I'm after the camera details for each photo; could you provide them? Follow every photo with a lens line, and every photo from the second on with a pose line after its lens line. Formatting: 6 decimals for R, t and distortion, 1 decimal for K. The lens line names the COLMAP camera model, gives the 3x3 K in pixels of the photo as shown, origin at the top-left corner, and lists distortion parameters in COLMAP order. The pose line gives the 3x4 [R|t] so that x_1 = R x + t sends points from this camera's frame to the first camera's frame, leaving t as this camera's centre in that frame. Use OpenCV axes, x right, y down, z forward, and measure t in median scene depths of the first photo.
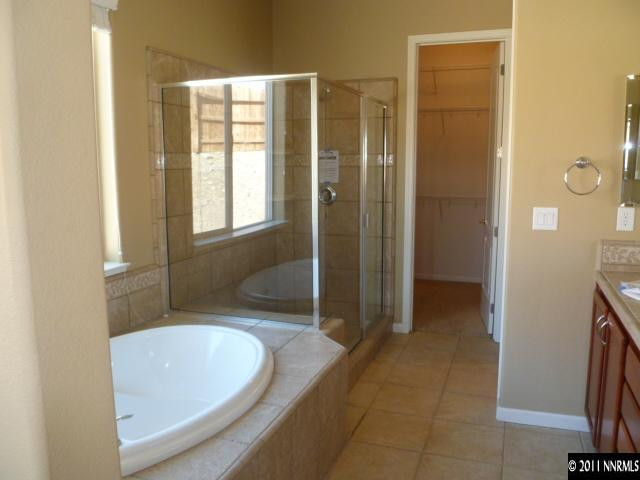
lens RADIAL K [[580.1, 0, 320.0], [0, 580.1, 240.0], [0, 0, 1]] dist [-0.003195, 0.001074]
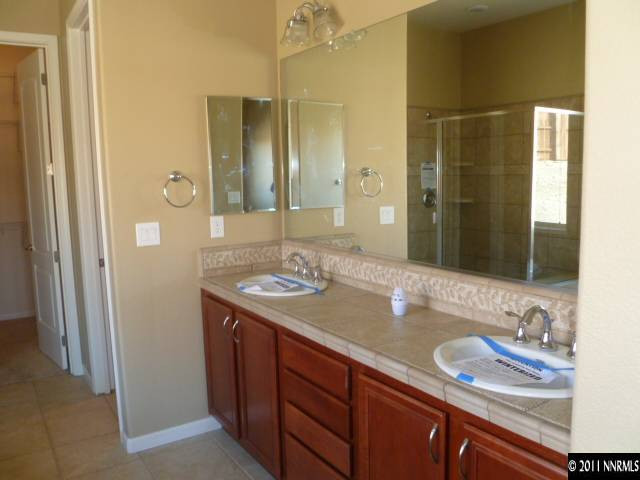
lens RADIAL K [[580.1, 0, 320.0], [0, 580.1, 240.0], [0, 0, 1]] dist [-0.003195, 0.001074]
pose [[0.638830, -0.111339, 0.761249, -0.179445], [0.134523, 0.990395, 0.031964, -0.019665], [-0.757496, 0.081986, 0.647672, 0.143089]]
